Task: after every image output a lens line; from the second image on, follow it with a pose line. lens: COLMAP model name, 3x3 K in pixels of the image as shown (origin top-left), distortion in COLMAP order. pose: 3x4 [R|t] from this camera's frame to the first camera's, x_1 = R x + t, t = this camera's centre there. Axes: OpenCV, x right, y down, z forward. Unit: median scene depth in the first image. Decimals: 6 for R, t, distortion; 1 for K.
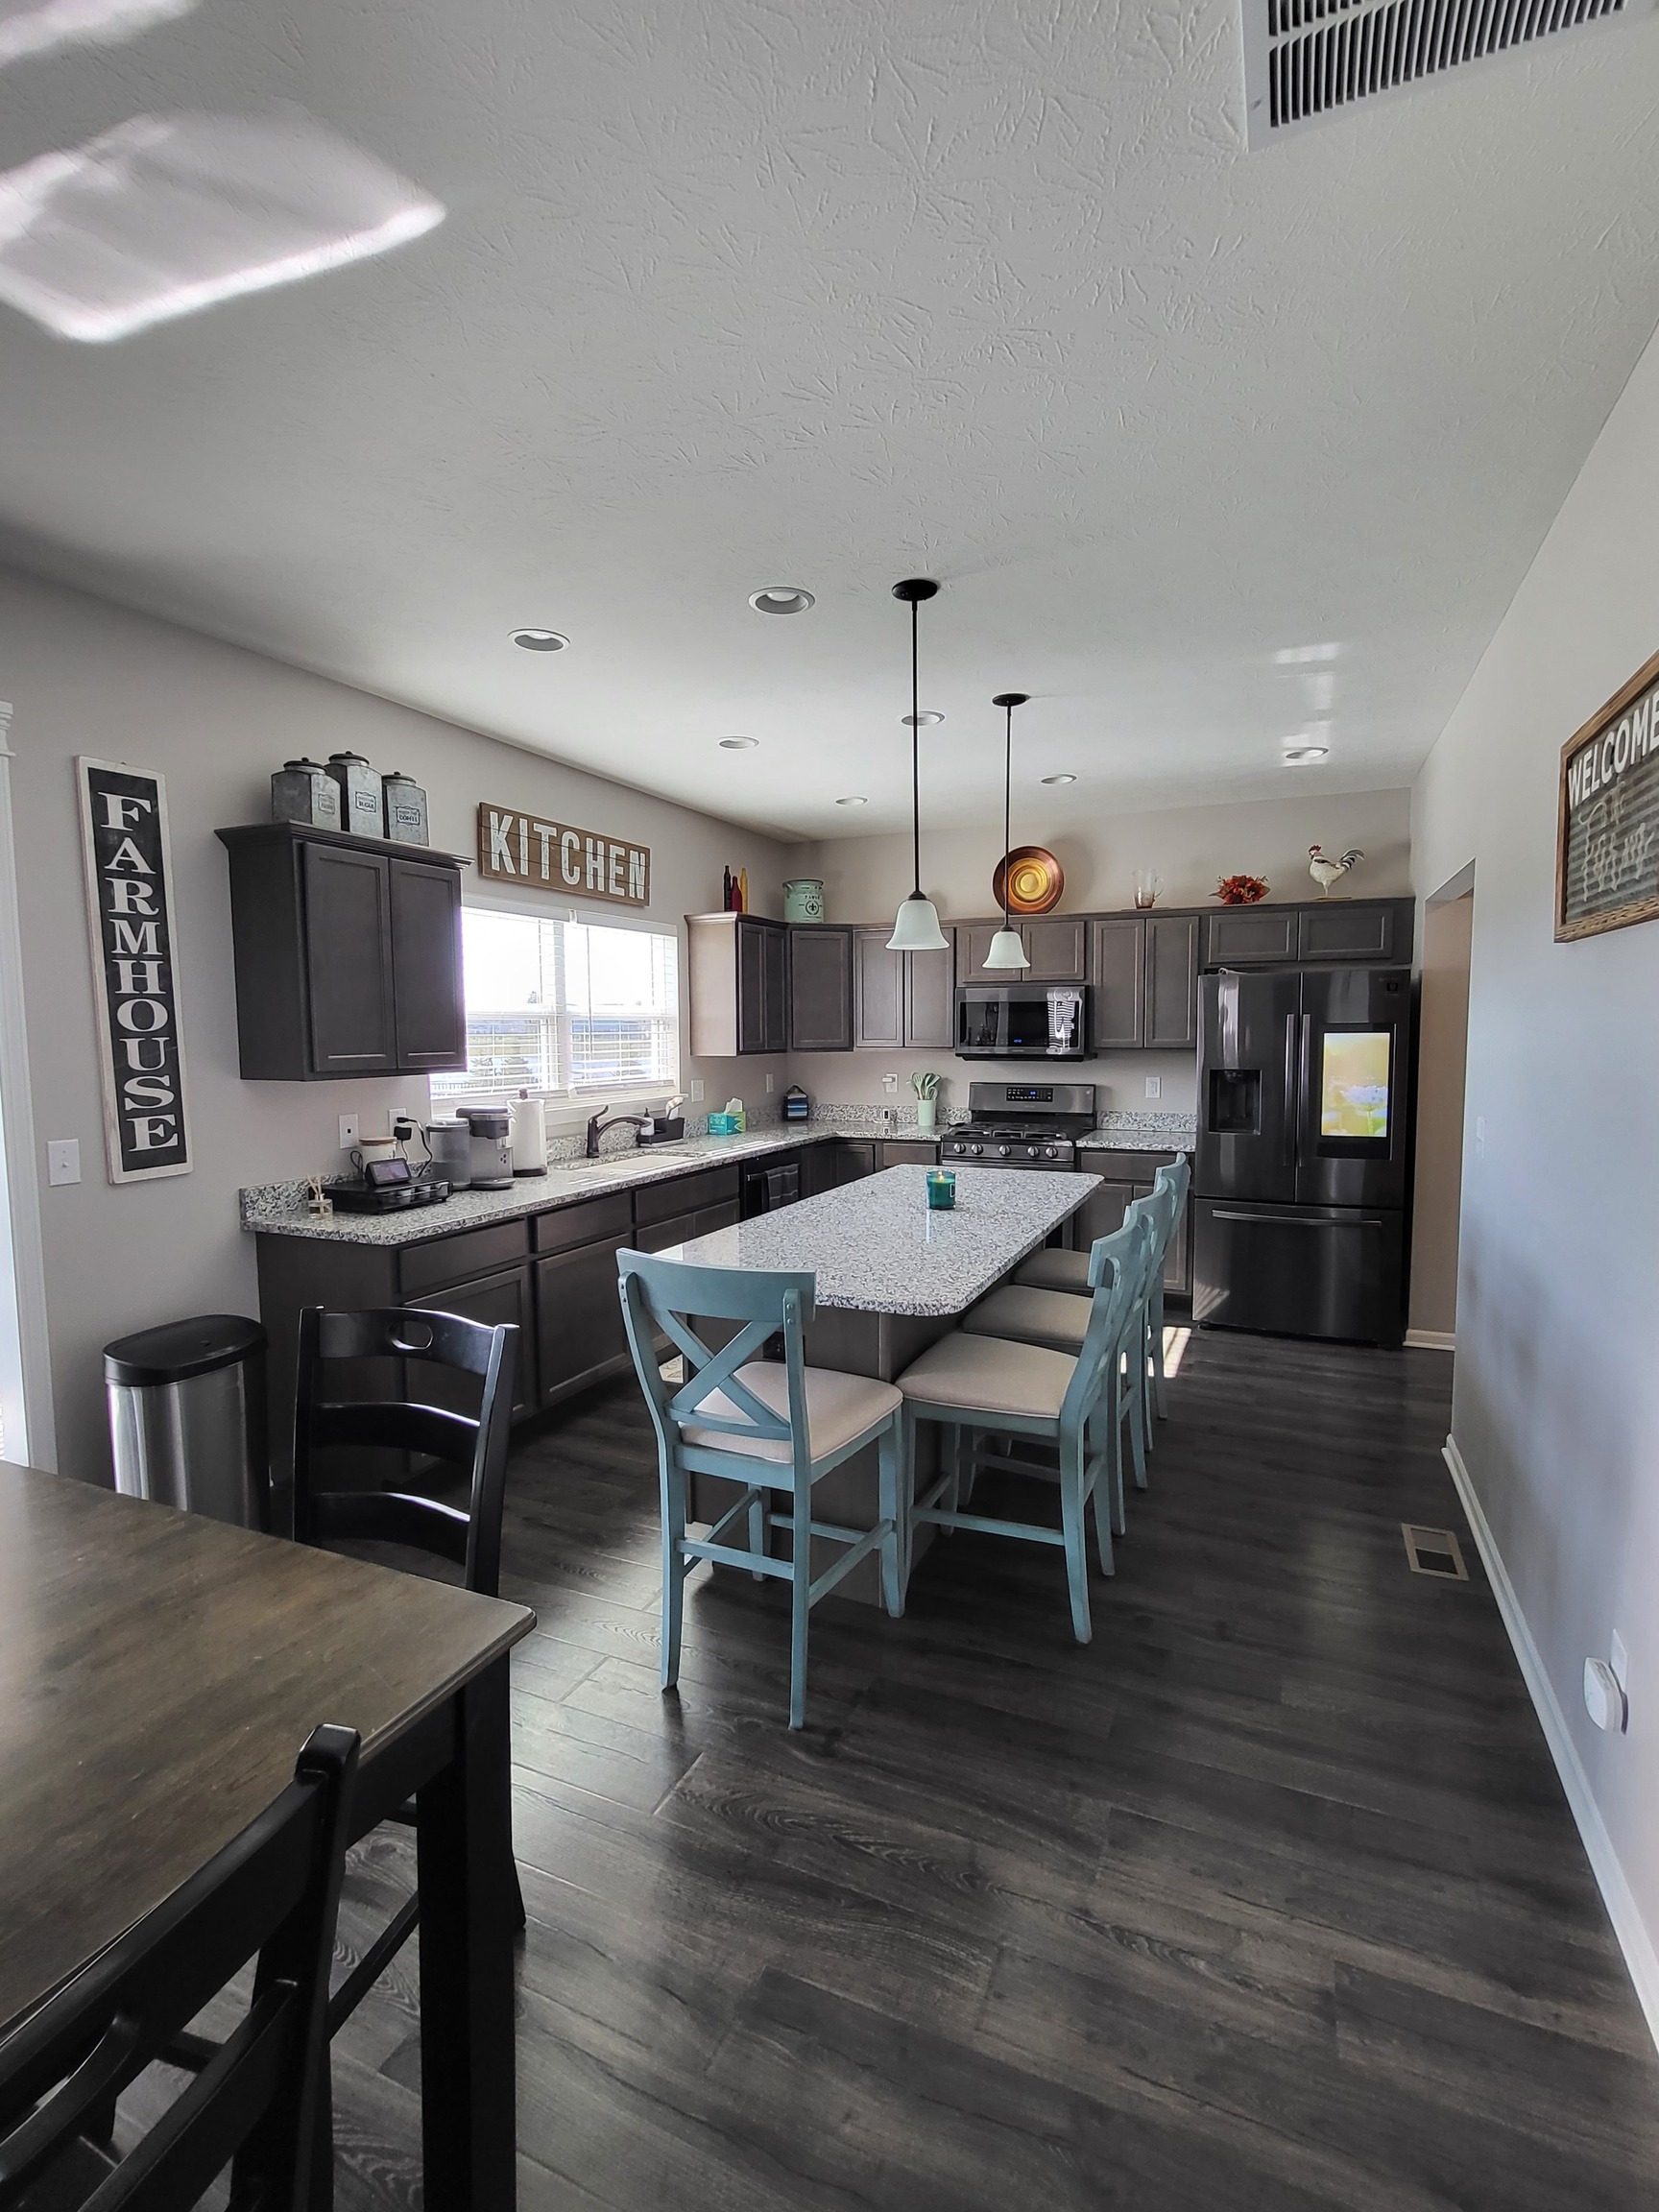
lens RADIAL K [[1007.3, 0, 835.7], [0, 1007.3, 1101.9], [0, 0, 1]] dist [-0.002963, -0.000935]
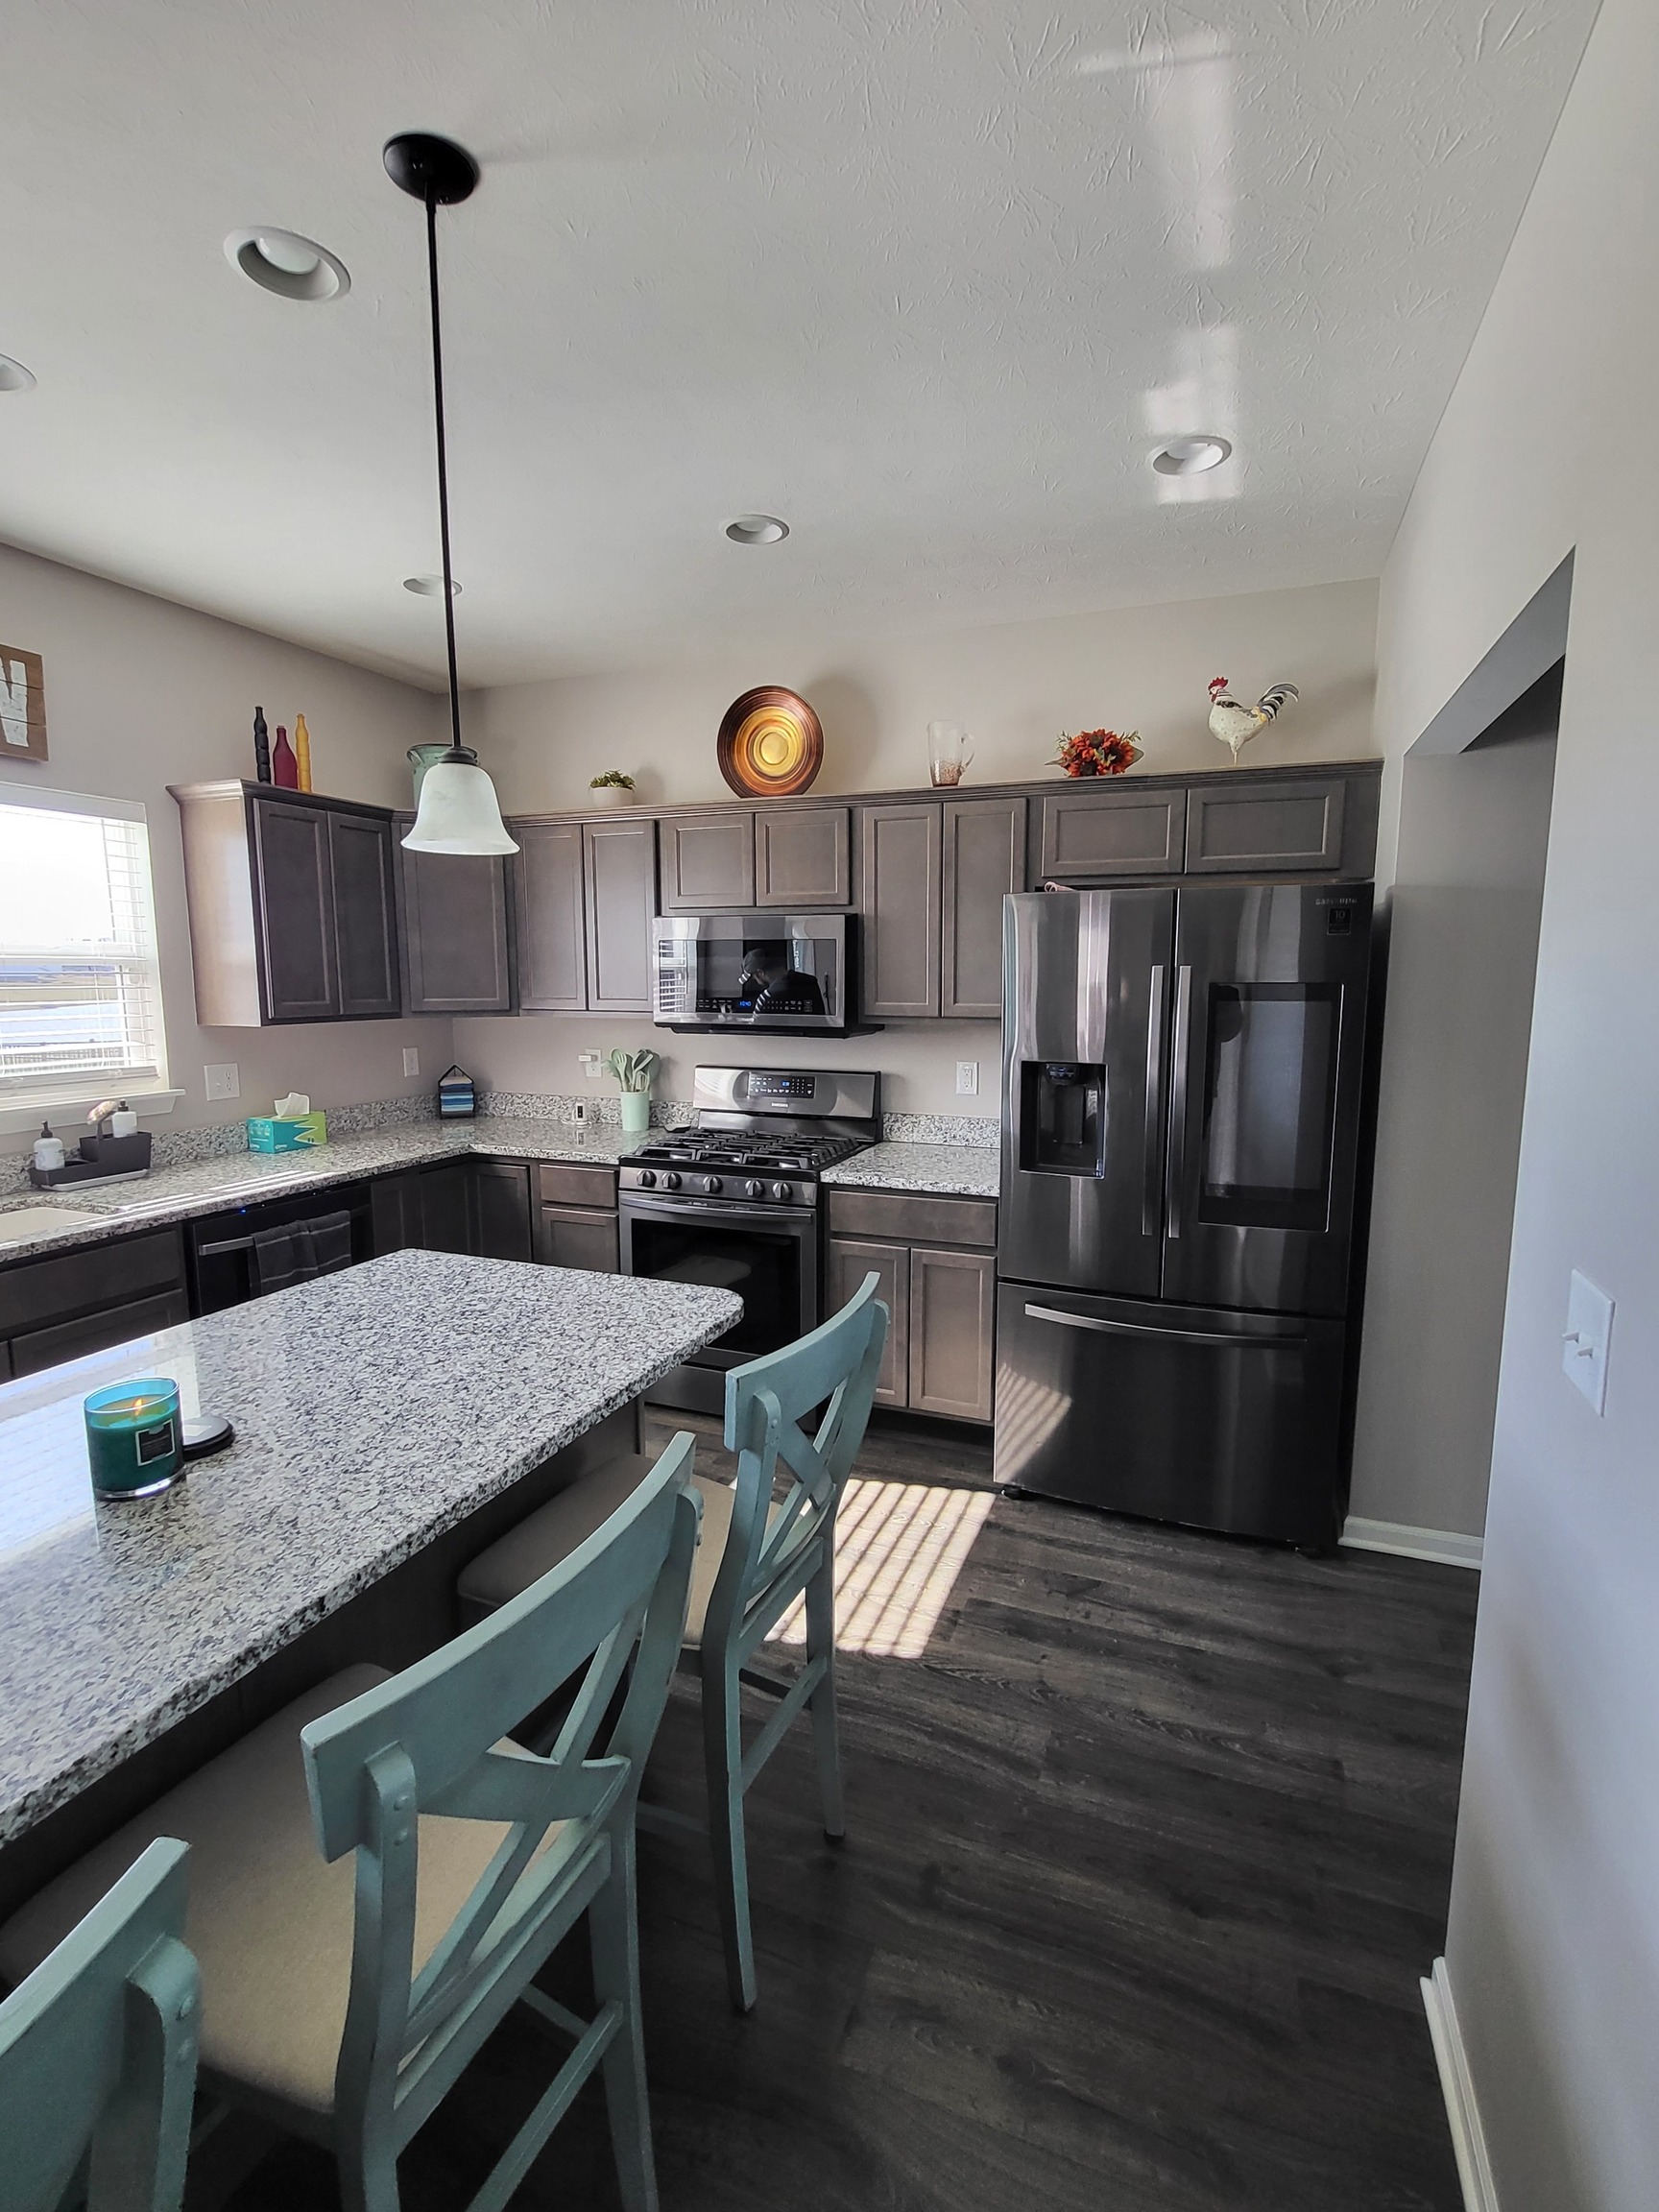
lens RADIAL K [[1007.3, 0, 829.8], [0, 1007.3, 1098.4], [0, 0, 1]] dist [-0.002963, -0.000935]
pose [[0.998937, 0.002279, 0.046033, 0.227320], [-0.004782, 0.998511, 0.054348, -0.040221], [-0.045840, -0.054510, 0.997460, 0.418626]]
